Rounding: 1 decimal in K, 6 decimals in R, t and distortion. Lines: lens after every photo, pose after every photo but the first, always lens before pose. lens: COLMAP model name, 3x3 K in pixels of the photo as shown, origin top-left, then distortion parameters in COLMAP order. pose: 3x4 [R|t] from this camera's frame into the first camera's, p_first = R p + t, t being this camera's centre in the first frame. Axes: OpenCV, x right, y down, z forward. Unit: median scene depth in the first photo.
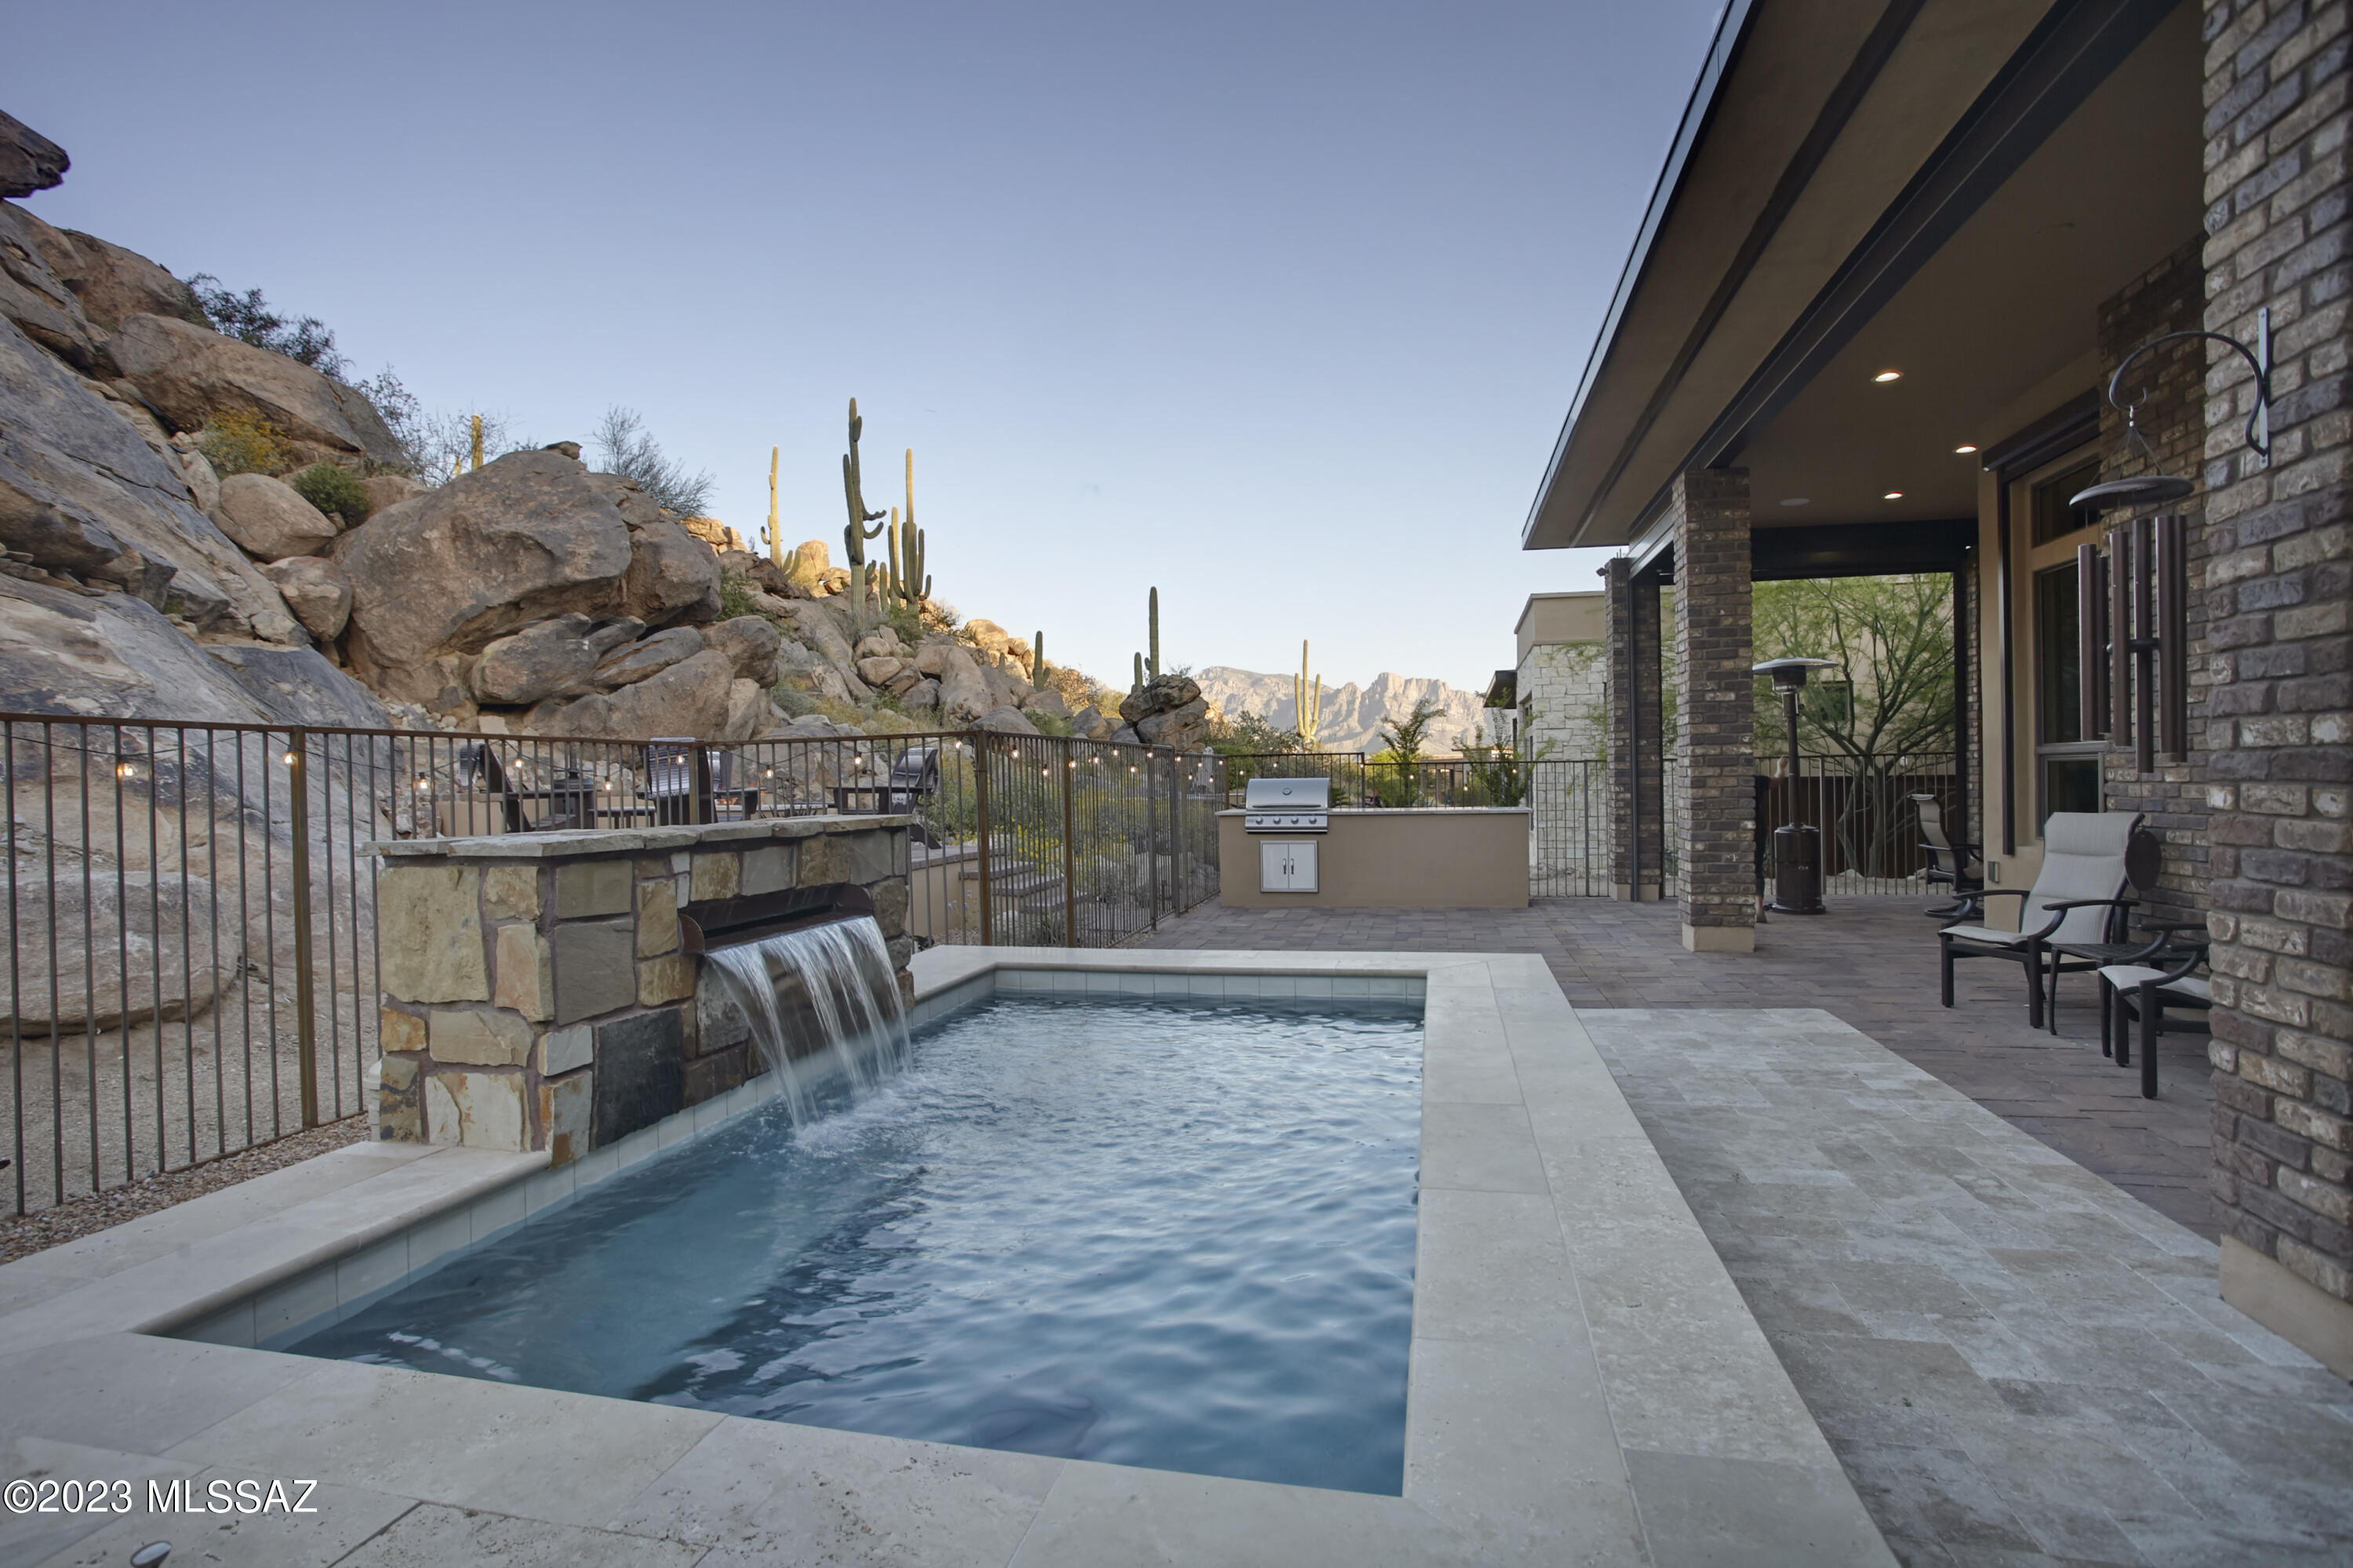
lens RADIAL K [[1214.7, 0, 1181.6], [0, 1214.7, 779.3], [0, 0, 1]] dist [-0.037650, 0.020402]
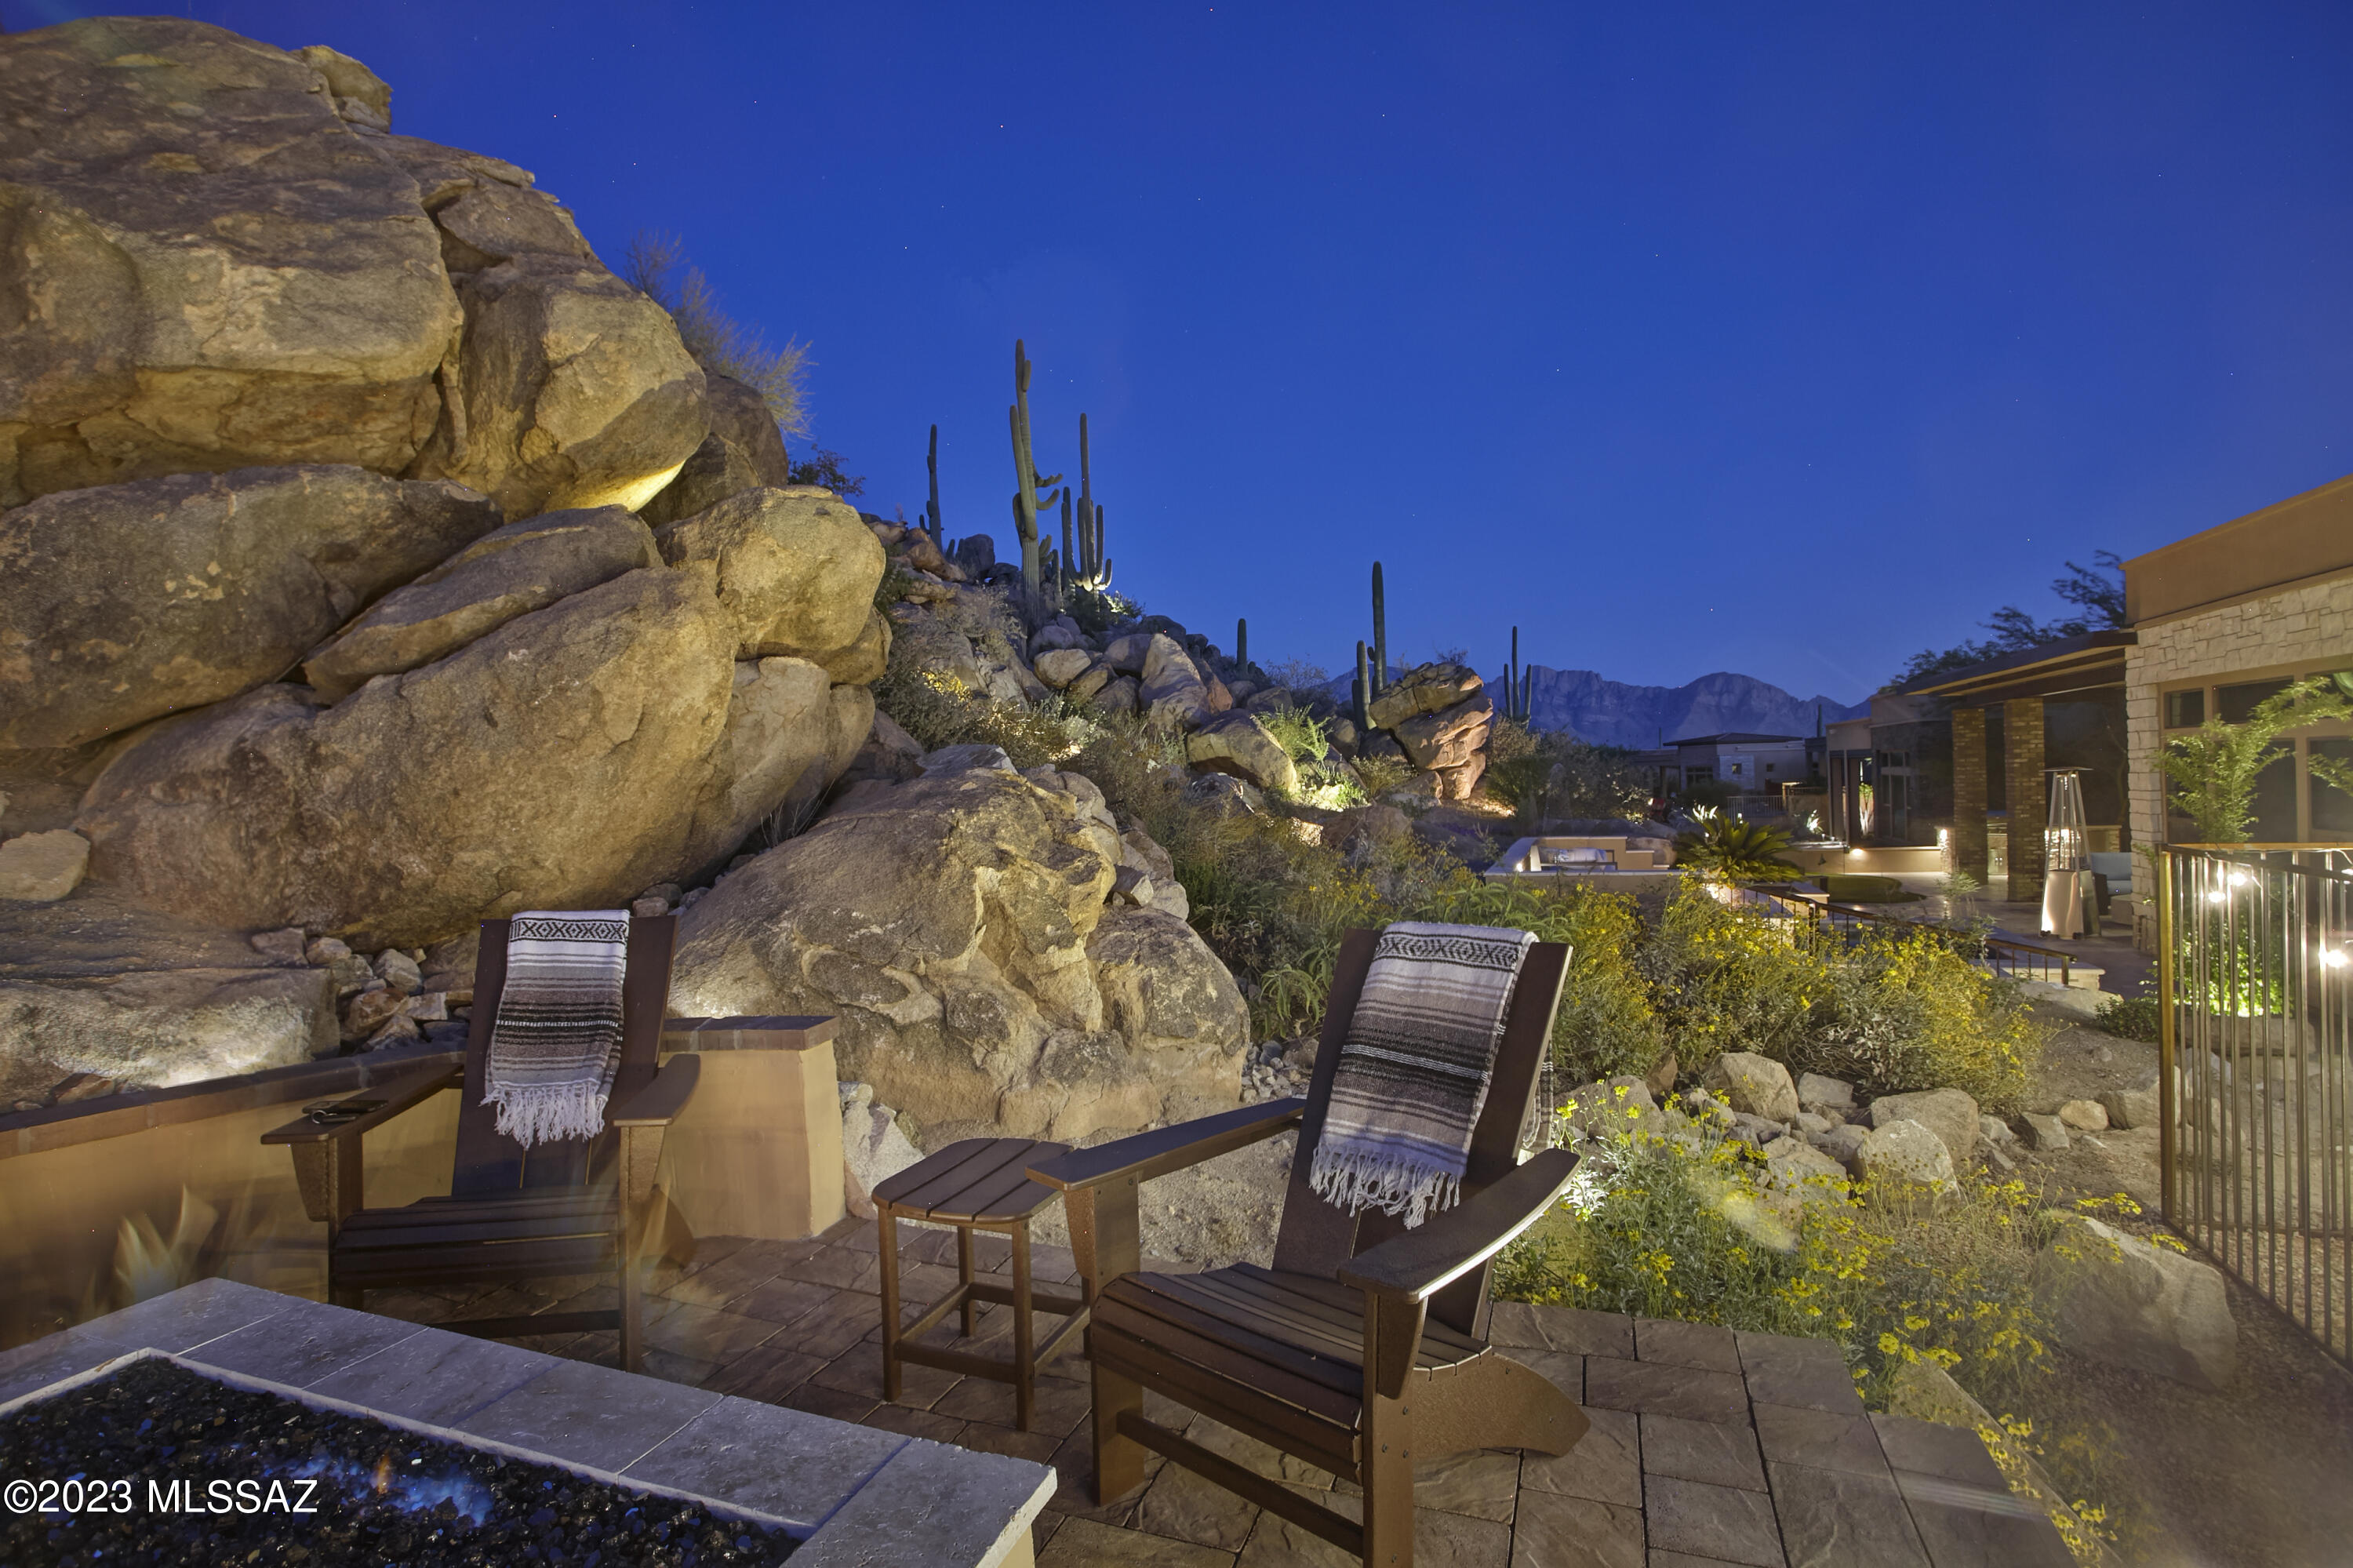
lens RADIAL K [[1152.3, 0, 1189.4], [0, 1152.3, 790.2], [0, 0, 1]] dist [-0.035213, 0.021626]
pose [[0.992818, -0.016806, -0.118450, -0.084947], [0.018329, 0.999763, 0.011775, -0.018965], [0.118224, -0.013861, 0.992890, 0.284952]]
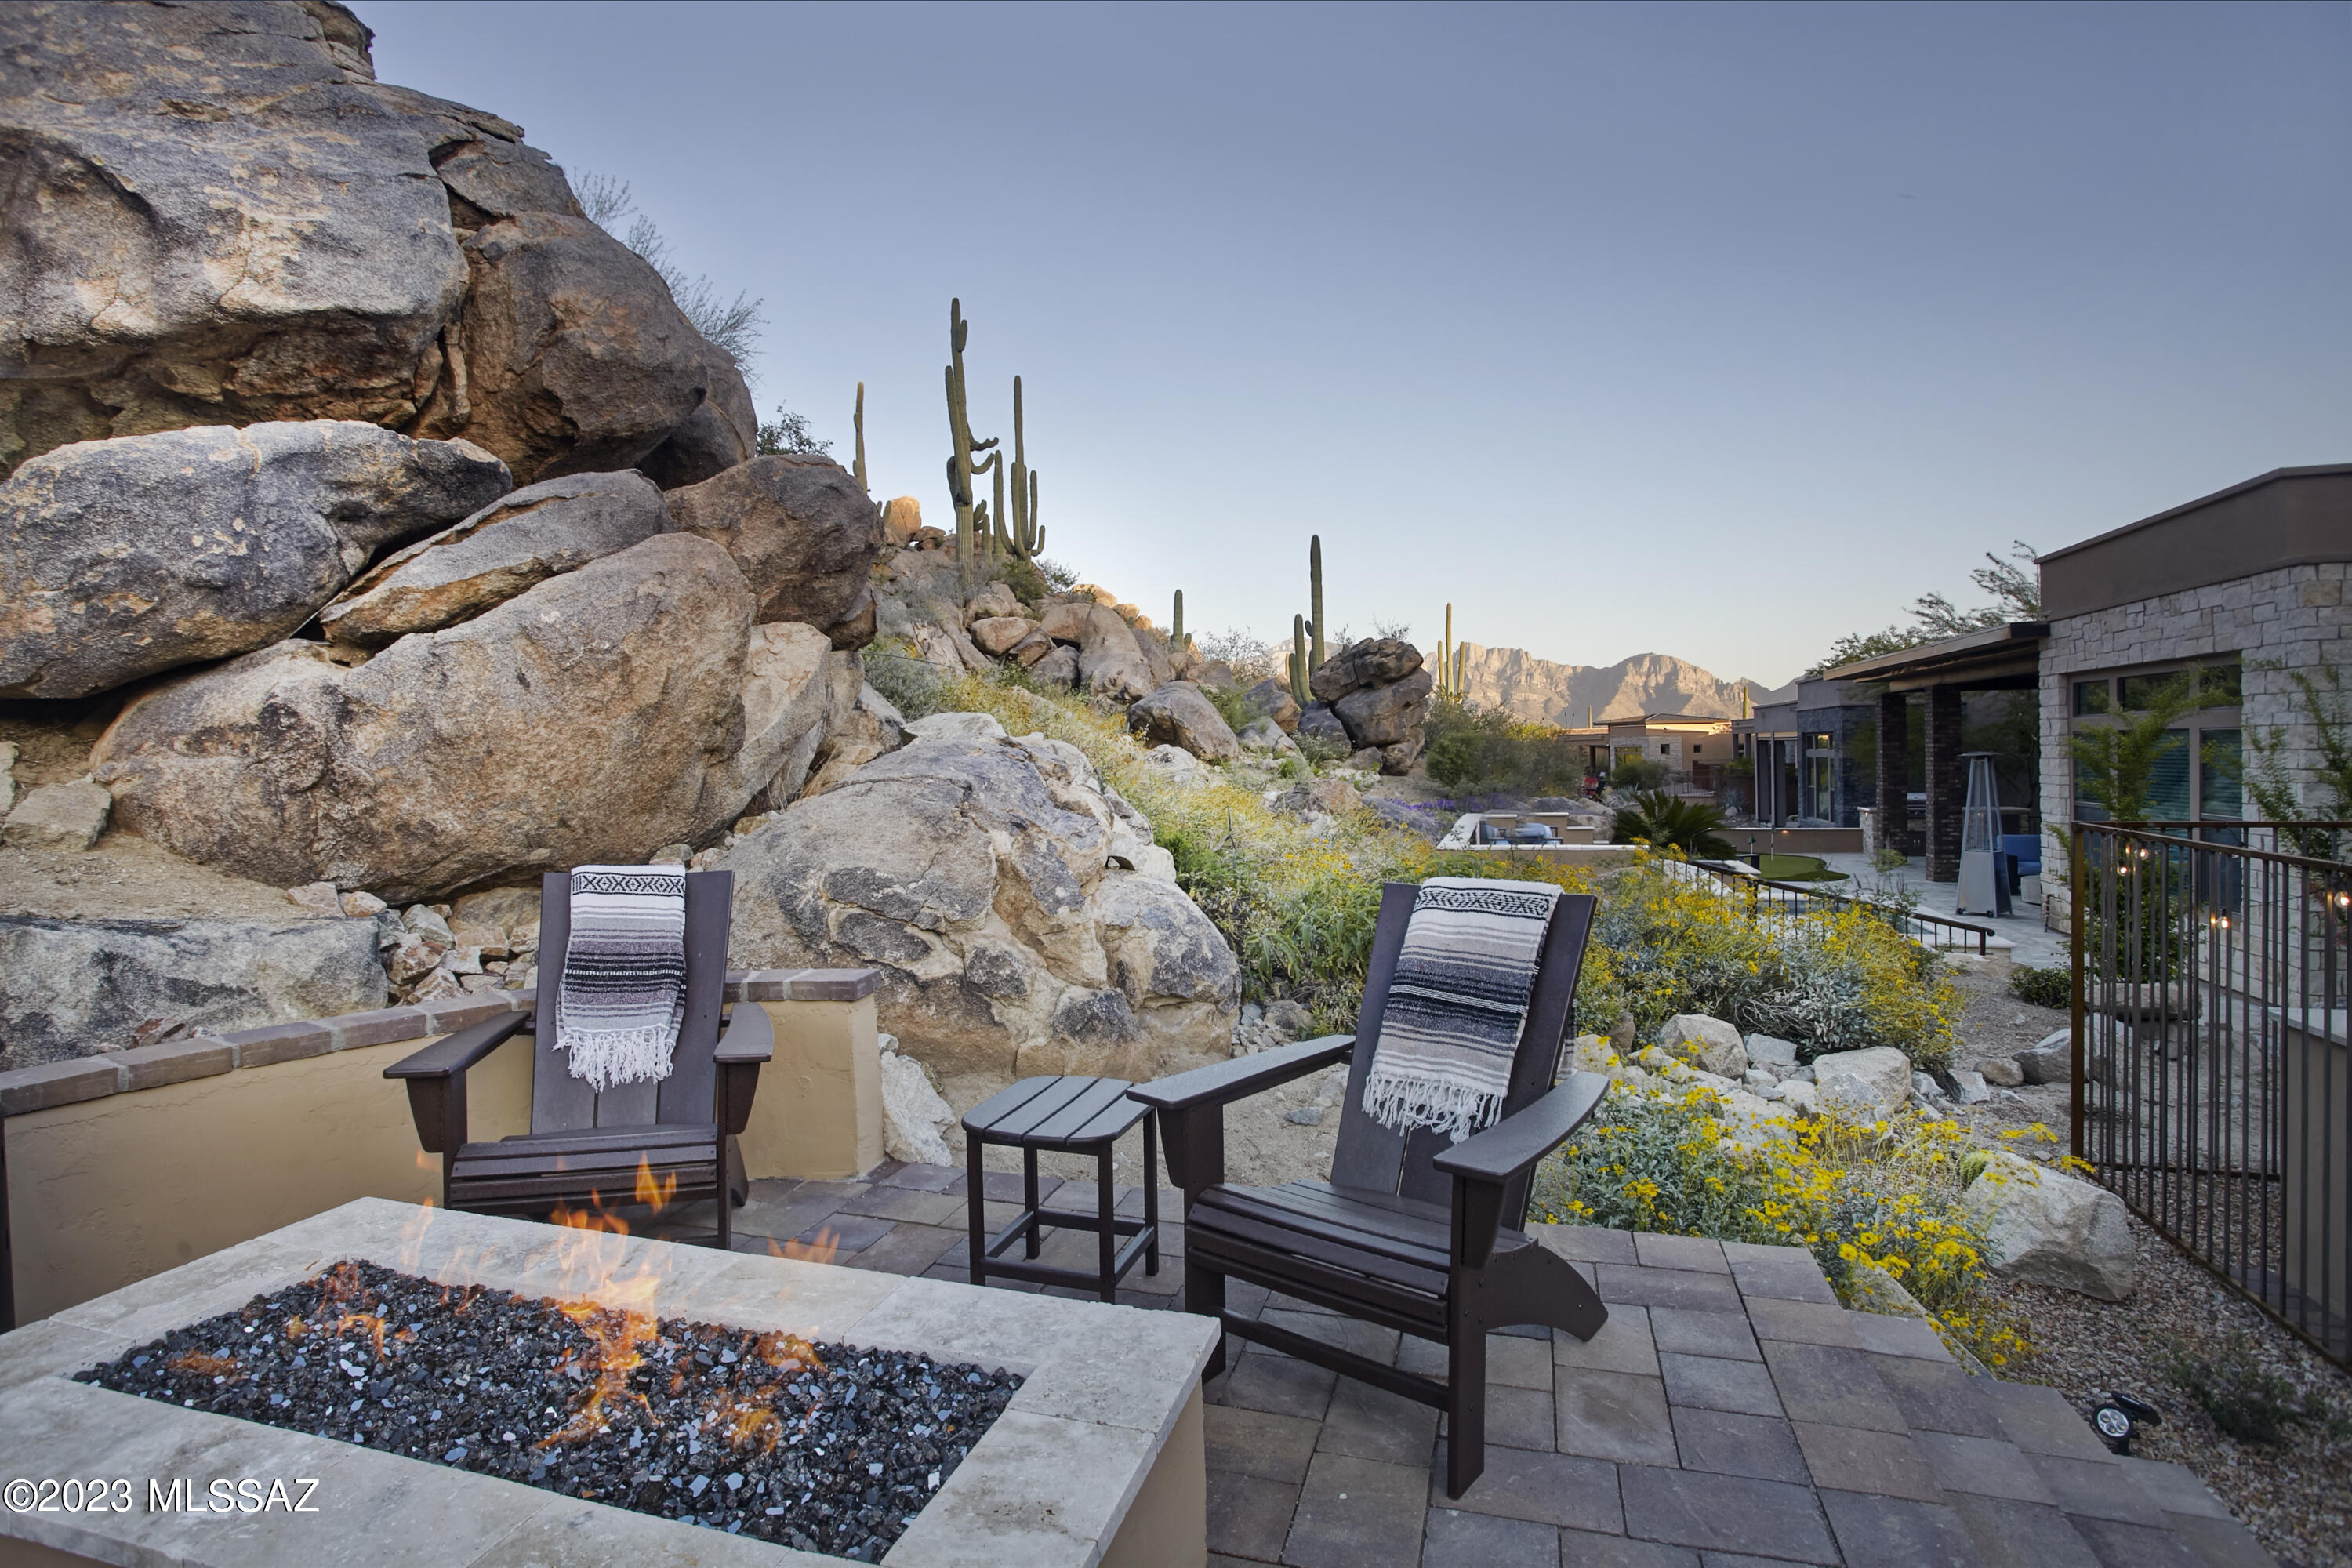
lens RADIAL K [[1179.1, 0, 1187.3], [0, 1179.1, 774.2], [0, 0, 1]] dist [-0.029635, 0.021856]
pose [[0.998438, -0.002367, -0.055828, -0.093409], [0.003569, 0.999764, 0.021436, -0.018694], [0.055764, -0.021602, 0.998210, 0.274711]]
